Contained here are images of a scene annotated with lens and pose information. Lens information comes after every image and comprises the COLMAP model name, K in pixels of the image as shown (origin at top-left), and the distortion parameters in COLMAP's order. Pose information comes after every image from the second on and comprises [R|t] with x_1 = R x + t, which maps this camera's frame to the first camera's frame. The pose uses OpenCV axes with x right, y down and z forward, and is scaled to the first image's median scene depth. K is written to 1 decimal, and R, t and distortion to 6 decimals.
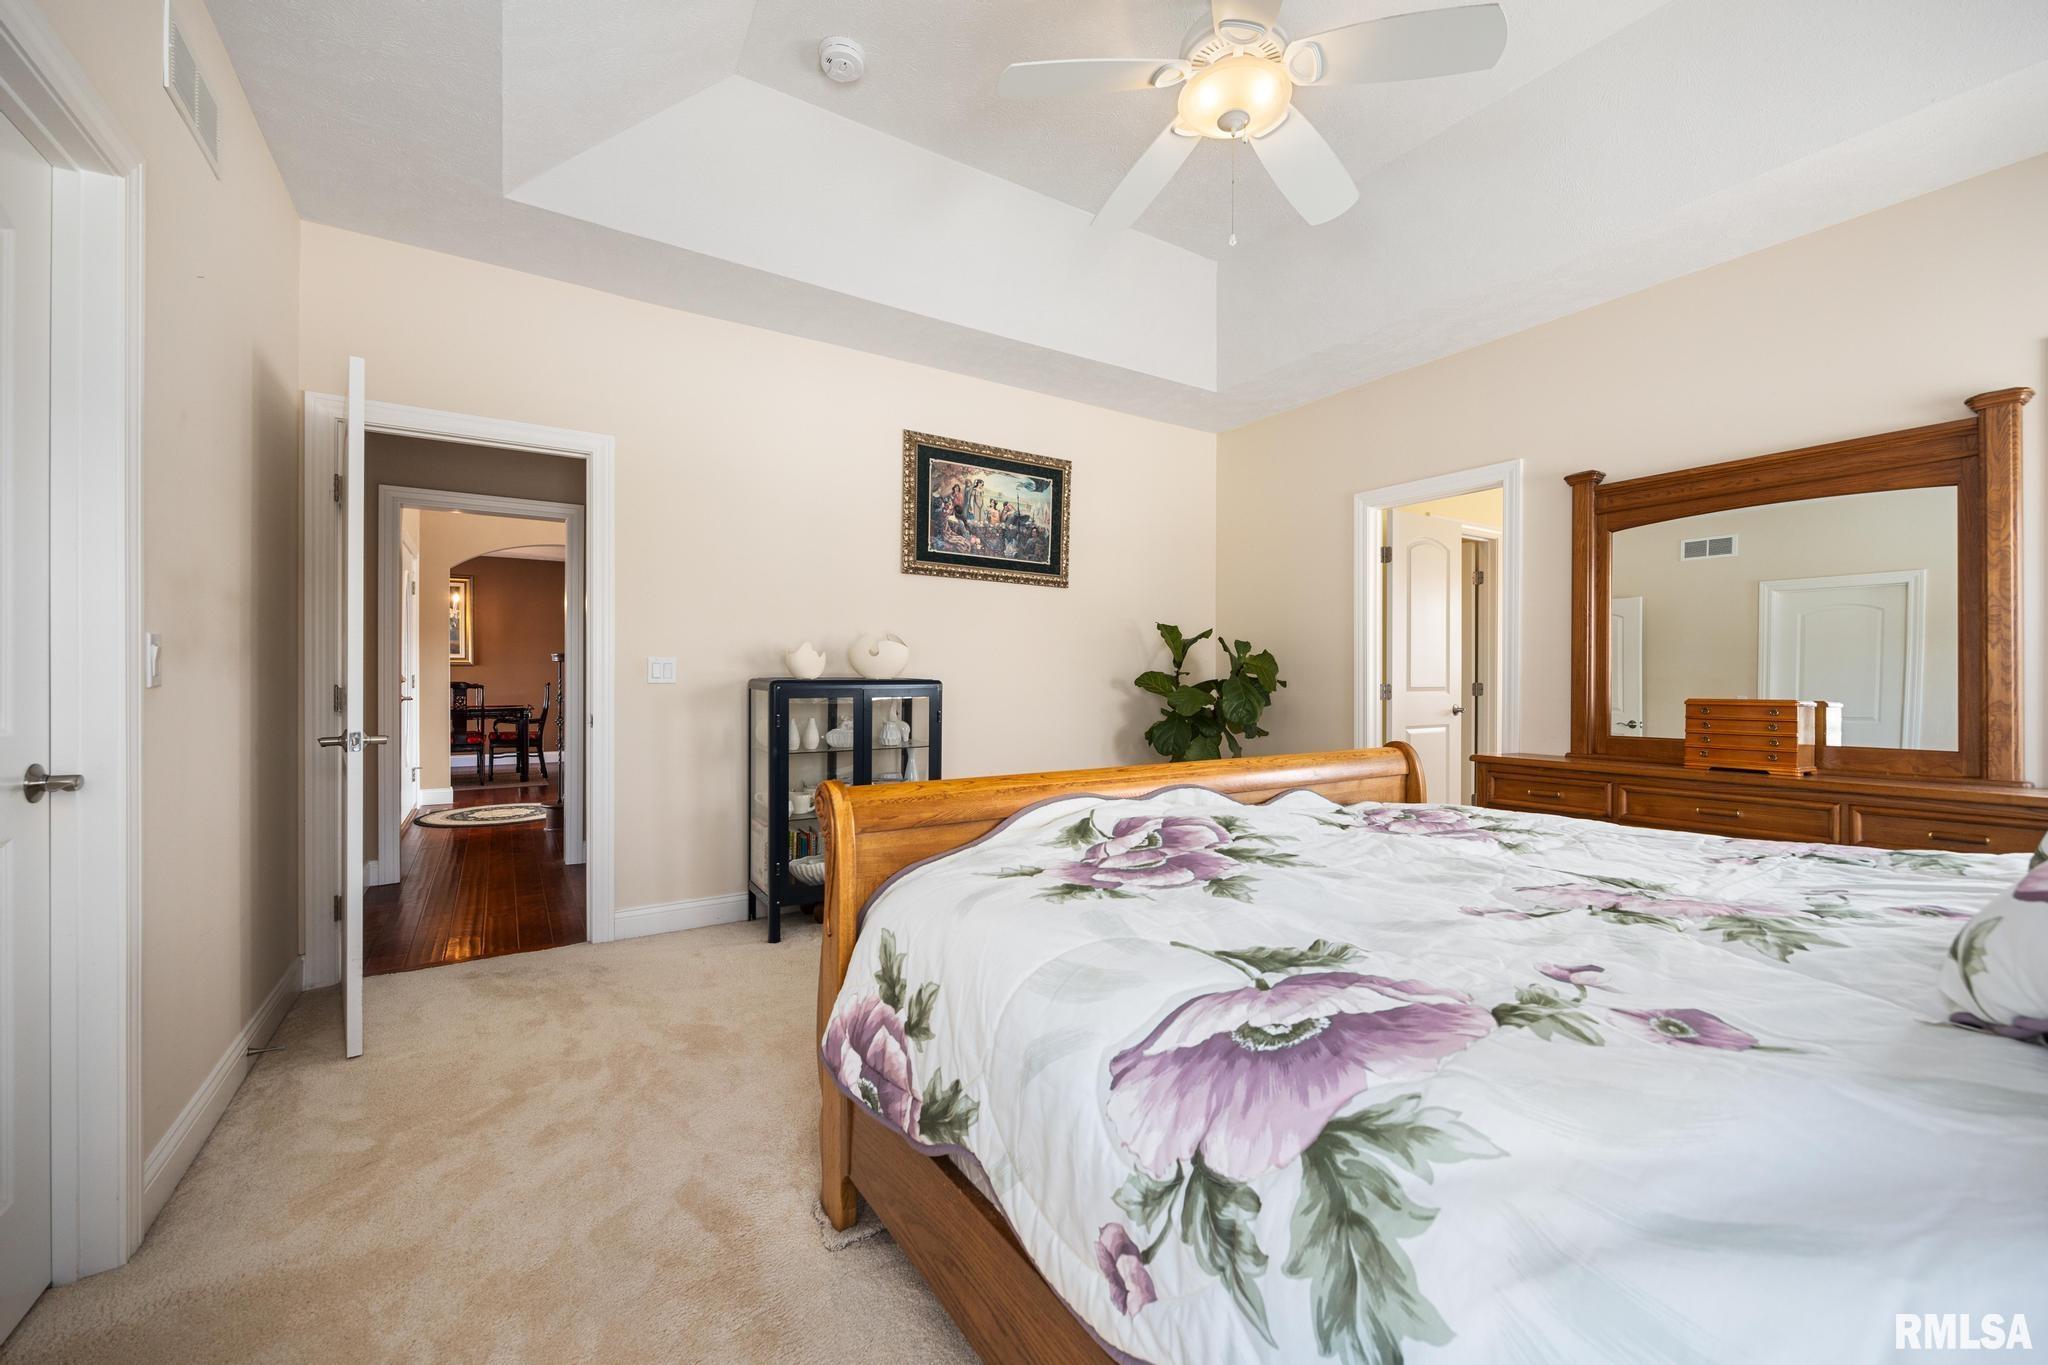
lens RADIAL K [[817.4, 0, 1032.6], [0, 817.4, 679.9], [0, 0, 1]] dist [-0.005400, 0.000215]
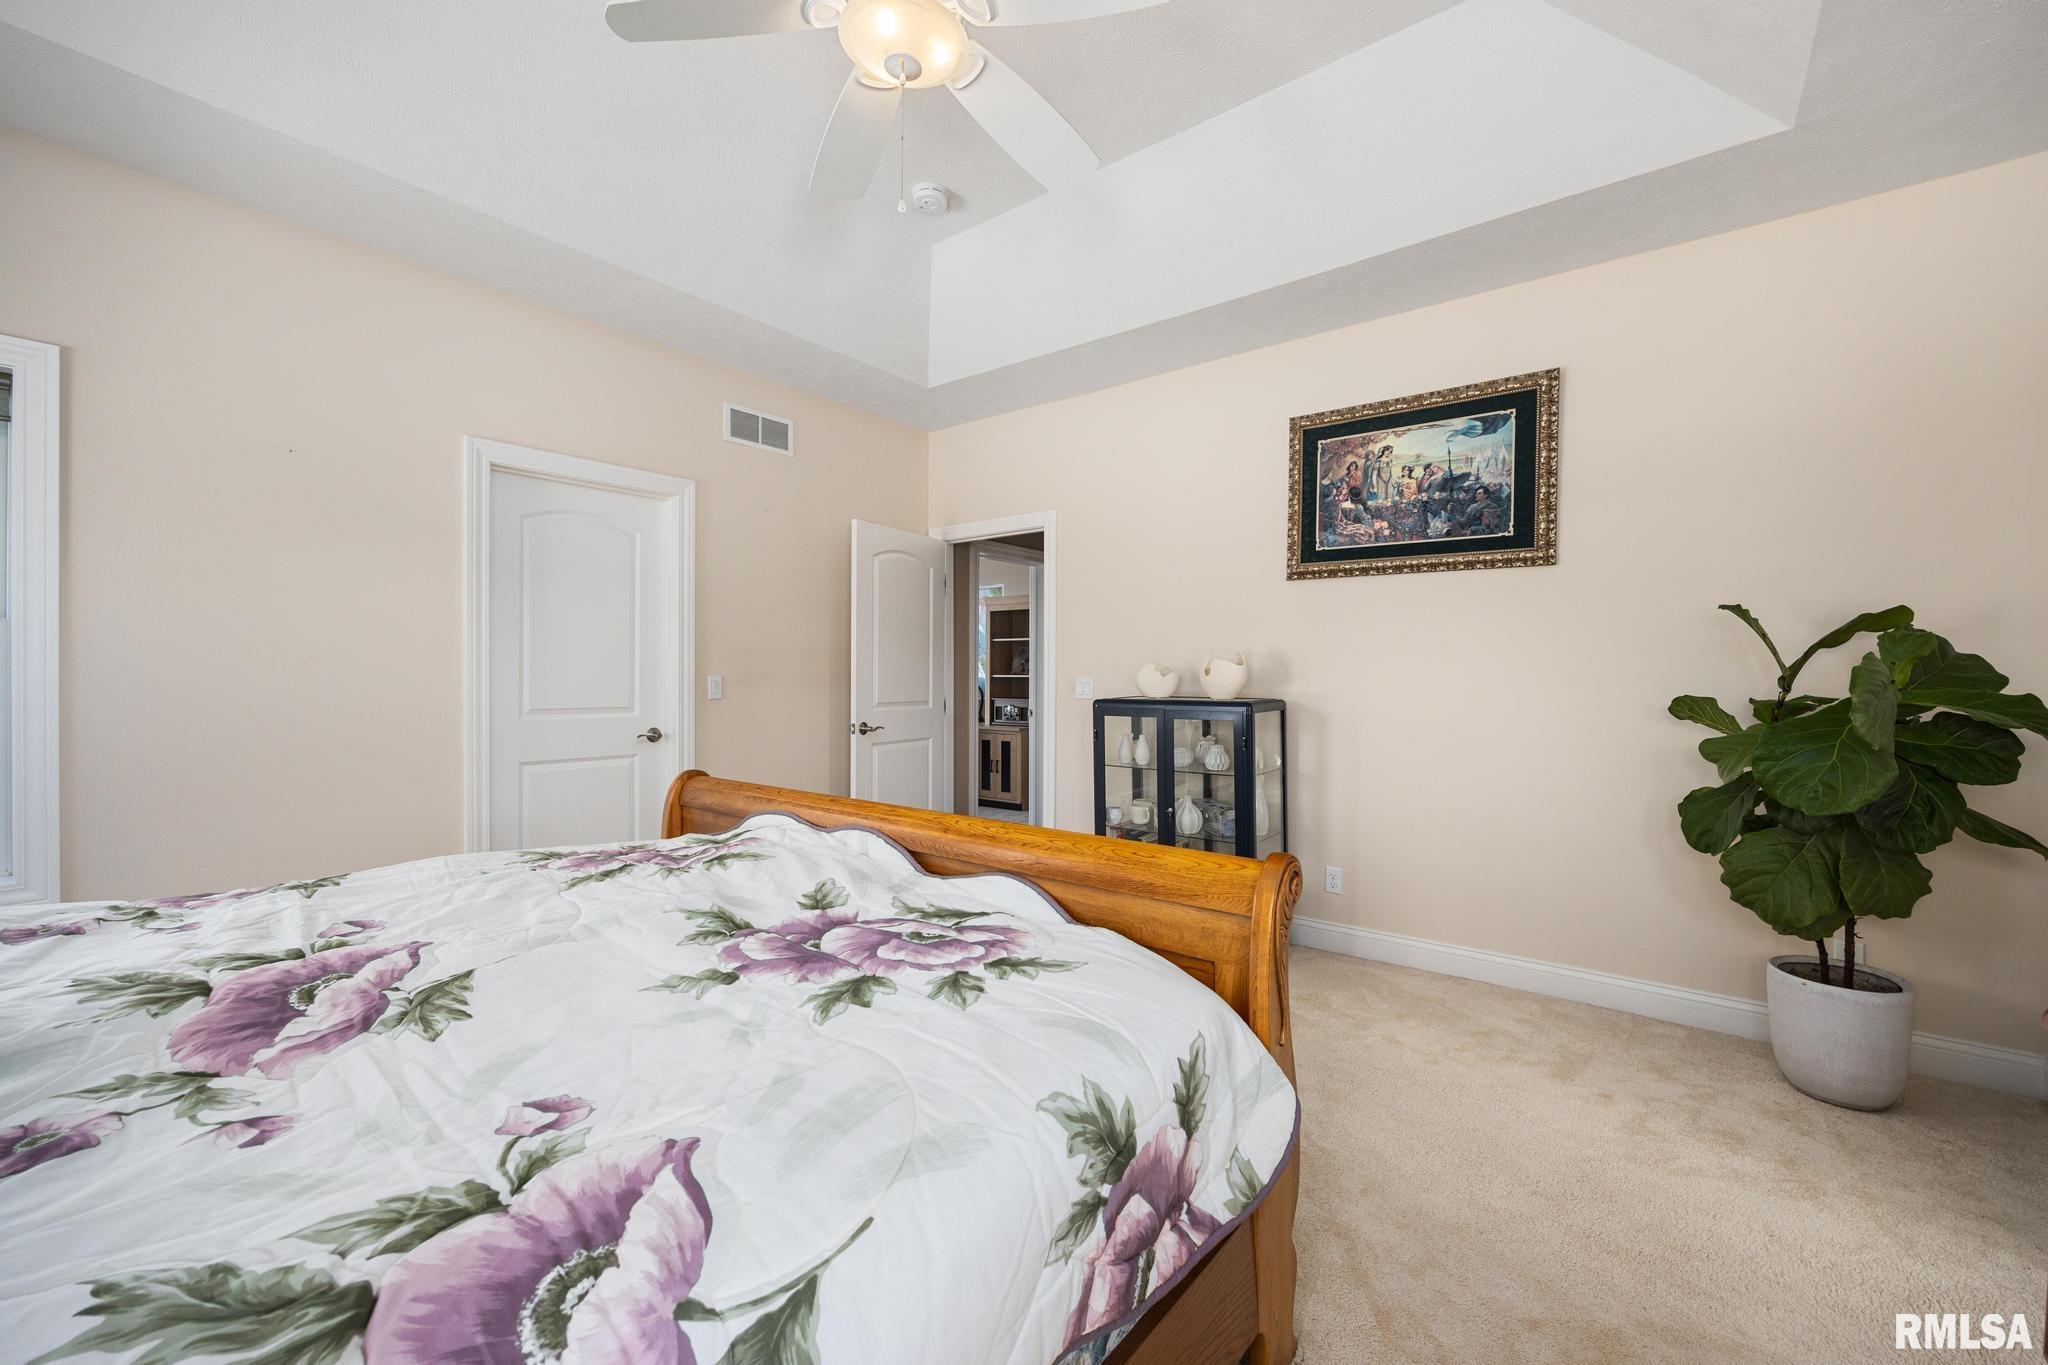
lens RADIAL K [[817.4, 0, 1032.6], [0, 817.4, 680.5], [0, 0, 1]] dist [-0.005400, 0.000215]
pose [[0.322905, 0.005348, -0.946416, 0.567008], [-0.003239, 0.999984, 0.004545, -0.023353], [0.946426, 0.001598, 0.322917, 0.428691]]
